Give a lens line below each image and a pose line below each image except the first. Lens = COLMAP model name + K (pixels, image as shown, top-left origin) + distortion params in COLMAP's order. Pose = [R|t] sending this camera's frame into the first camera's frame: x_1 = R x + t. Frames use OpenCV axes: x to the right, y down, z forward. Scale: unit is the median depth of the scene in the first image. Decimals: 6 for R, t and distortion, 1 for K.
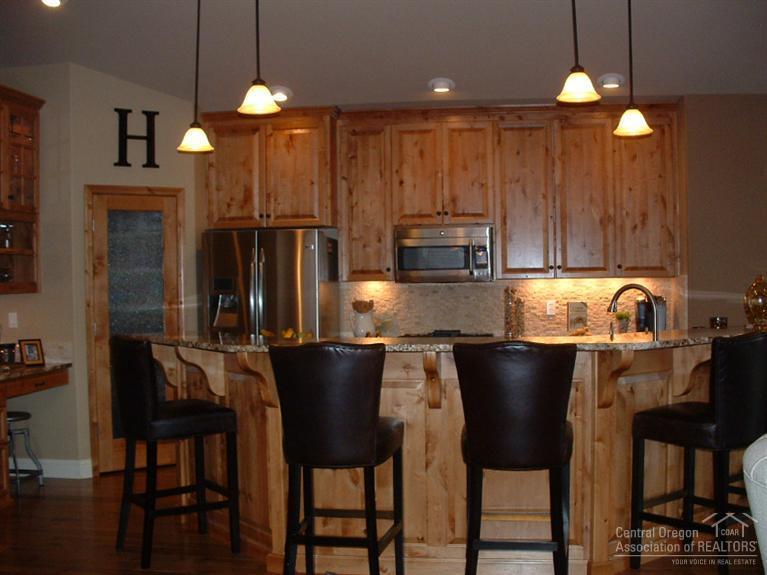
lens RADIAL K [[894.5, 0, 383.6], [0, 894.5, 285.5], [0, 0, 1]] dist [-0.179523, 0.000000]
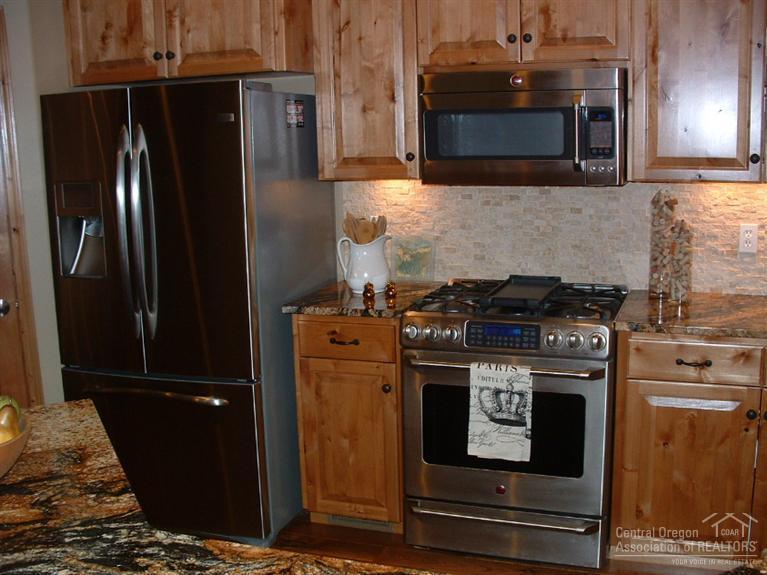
lens RADIAL K [[894.5, 0, 383.1], [0, 894.5, 289.4], [0, 0, 1]] dist [-0.179523, 0.000000]
pose [[0.981144, 0.022761, -0.191935, 0.087118], [0.013220, 0.982813, 0.184131, -0.037210], [0.192827, -0.183196, 0.963980, 0.519843]]
